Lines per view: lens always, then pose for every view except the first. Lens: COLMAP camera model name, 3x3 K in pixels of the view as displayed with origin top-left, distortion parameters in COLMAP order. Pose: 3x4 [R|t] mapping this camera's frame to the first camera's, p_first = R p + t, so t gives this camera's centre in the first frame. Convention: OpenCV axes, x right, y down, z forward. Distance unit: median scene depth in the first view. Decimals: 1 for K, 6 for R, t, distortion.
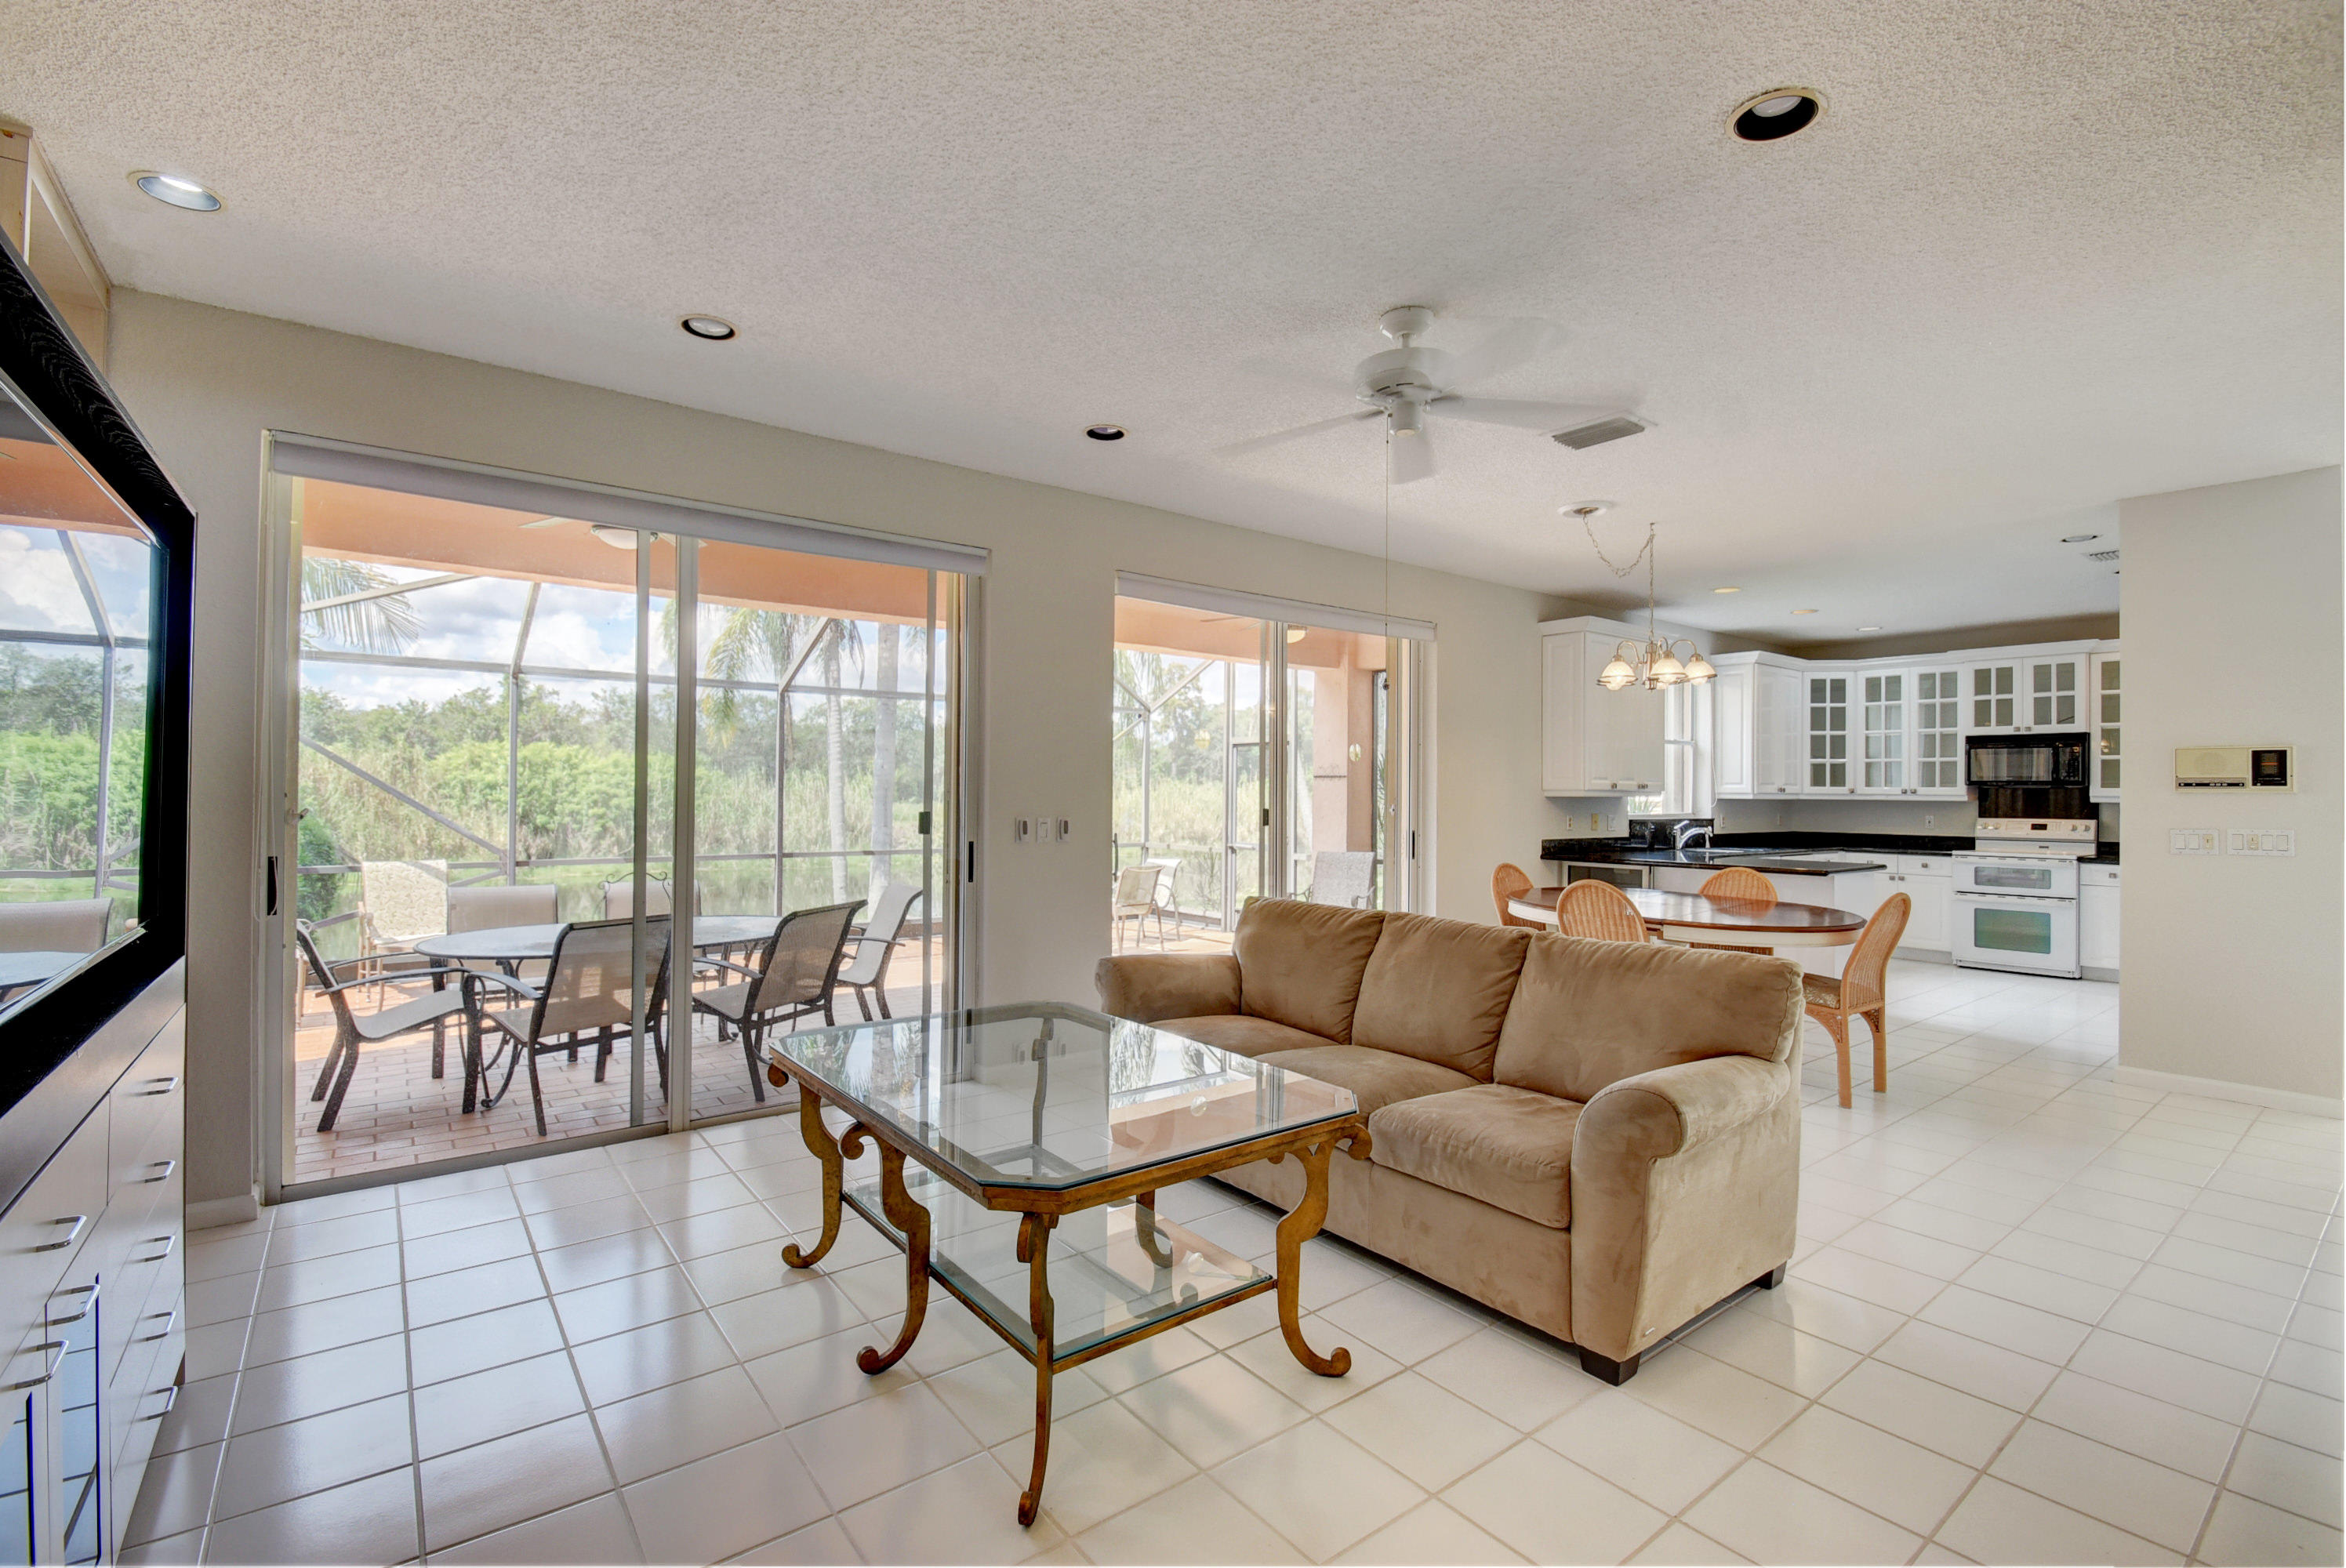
lens RADIAL K [[1027.5, 0, 1157.9], [0, 1027.5, 783.3], [0, 0, 1]] dist [0.012660, -0.018190]
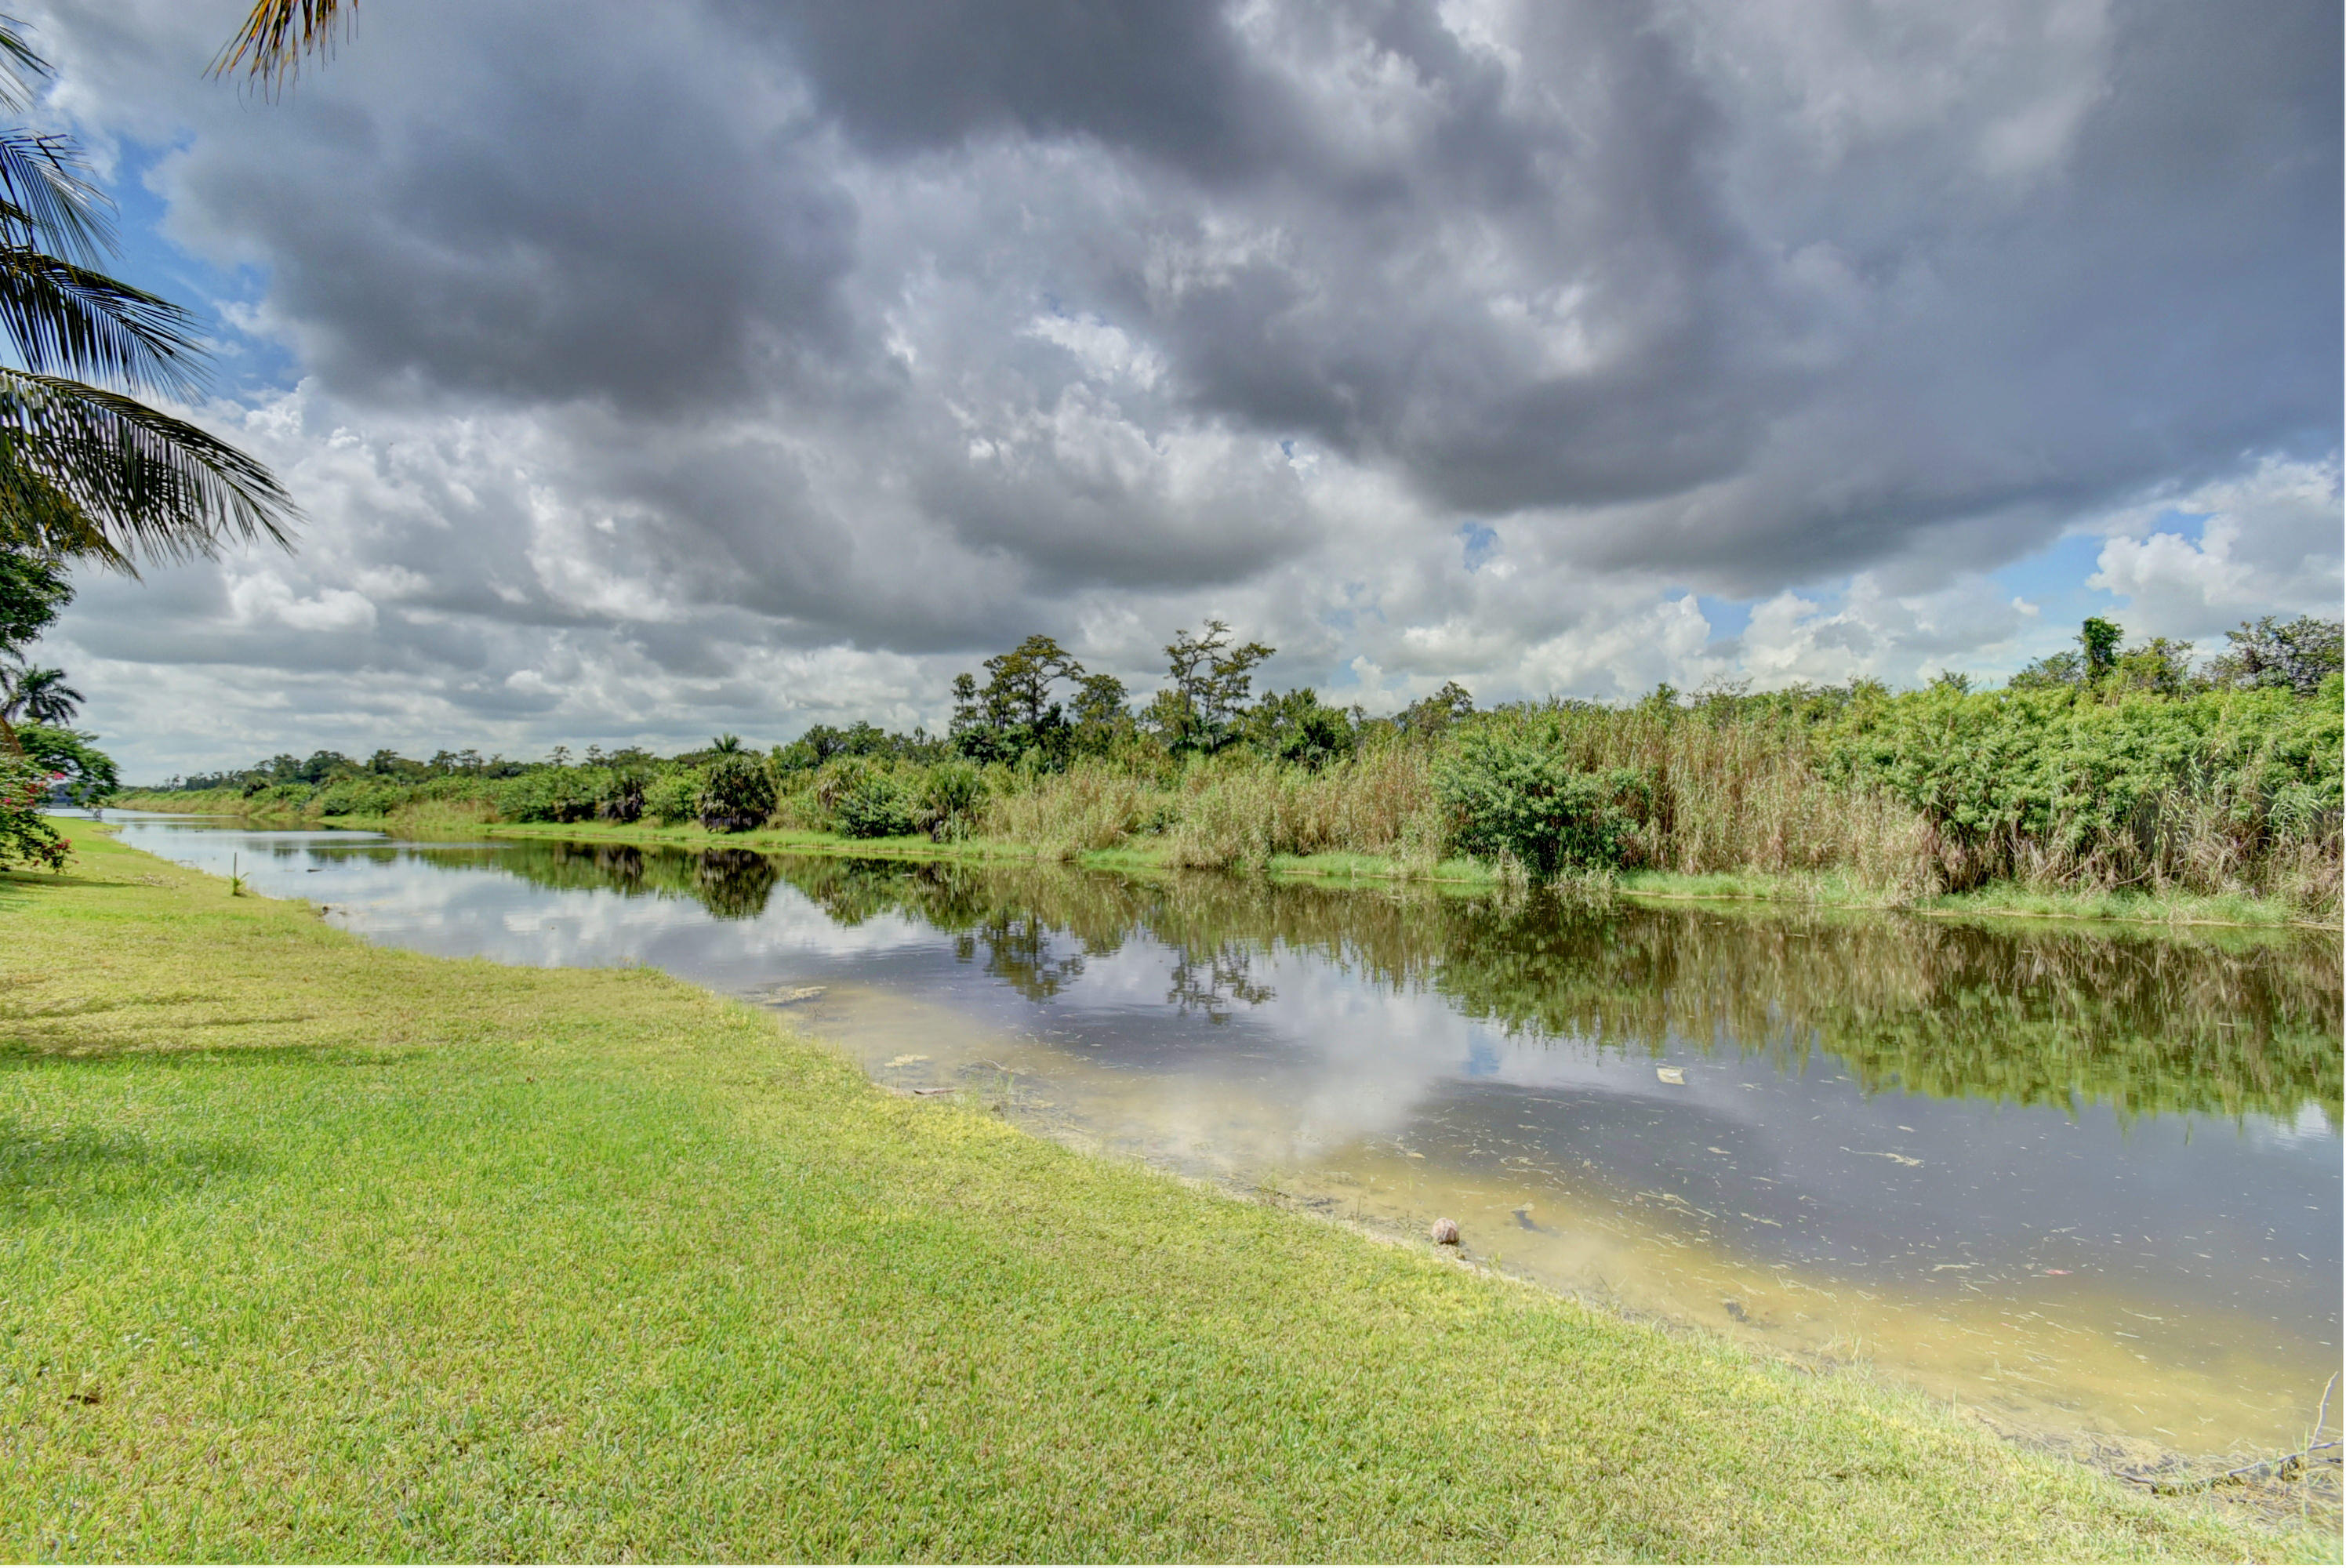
lens RADIAL K [[1027.5, 0, 1157.9], [0, 1027.5, 783.3], [0, 0, 1]] dist [0.012660, -0.018190]
pose [[0.196269, -0.024803, -0.980236, -0.564935], [0.012971, 0.999658, -0.022697, 0.121639], [0.980464, -0.008260, 0.196524, 2.118760]]
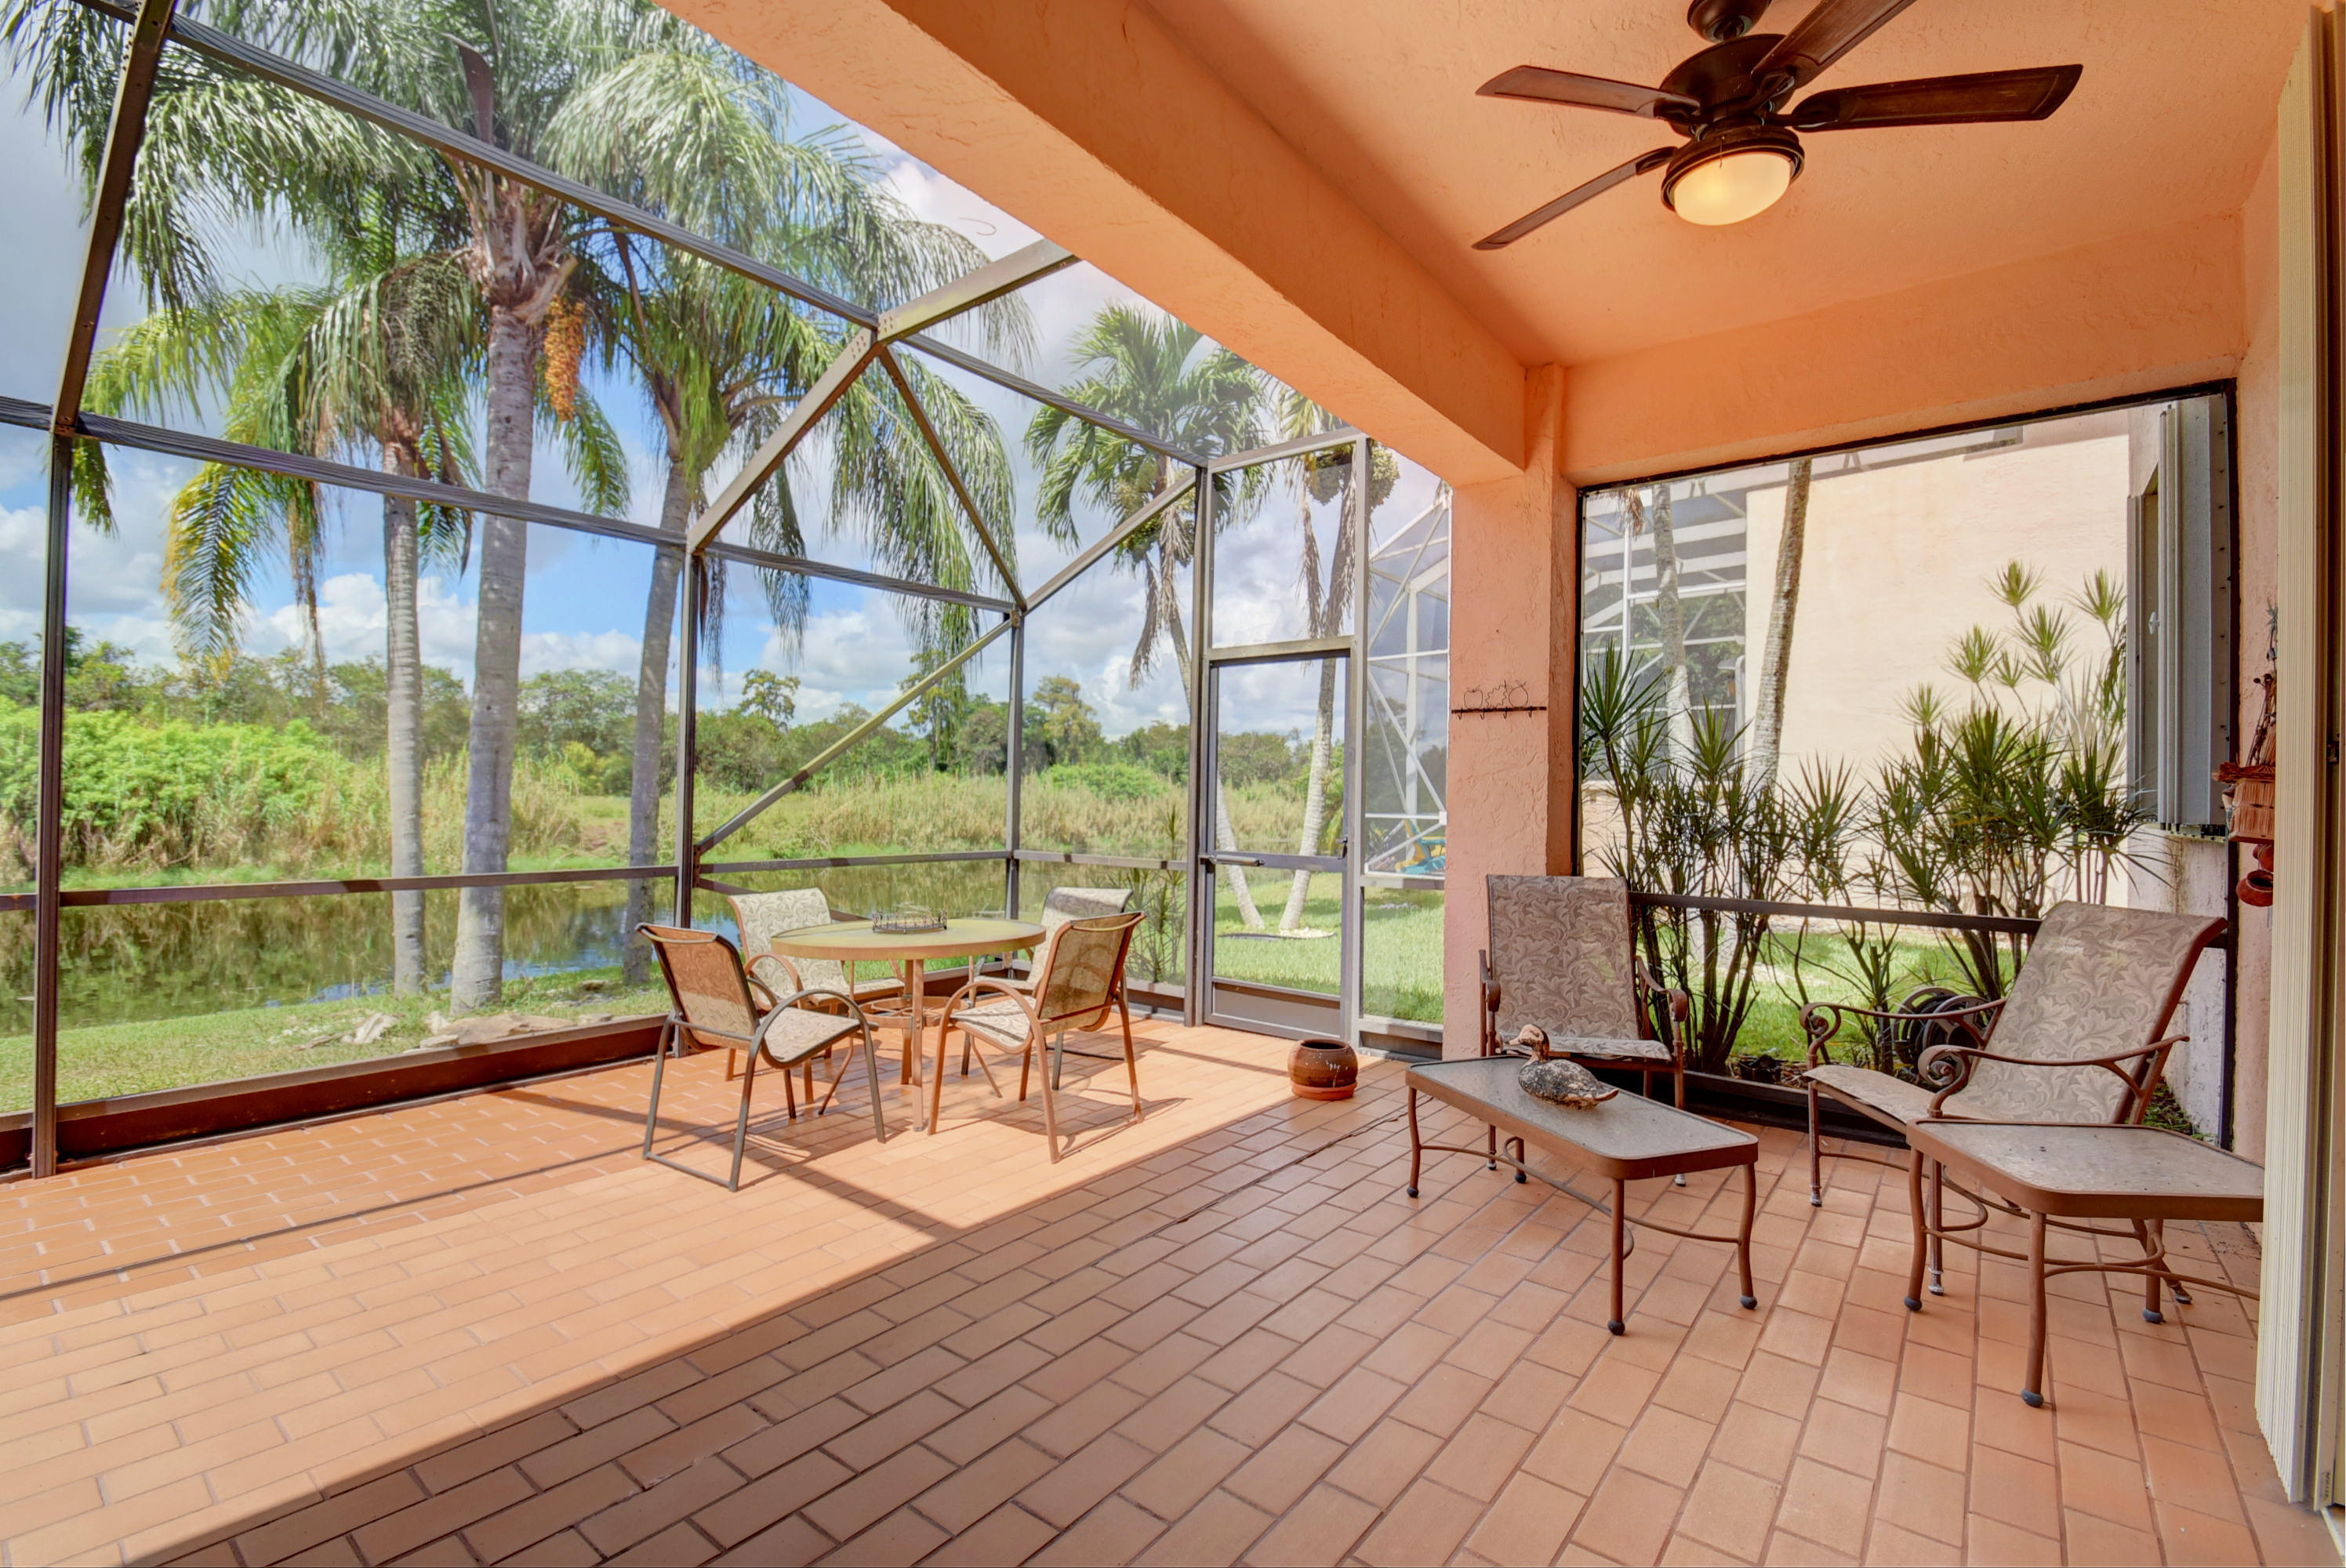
lens RADIAL K [[1027.5, 0, 1157.9], [0, 1027.5, 783.3], [0, 0, 1]] dist [0.012660, -0.018190]
pose [[0.971210, 0.009489, 0.238034, -0.106801], [-0.009931, 0.999950, 0.000654, 0.028972], [-0.238016, -0.002999, 0.971257, 0.681488]]
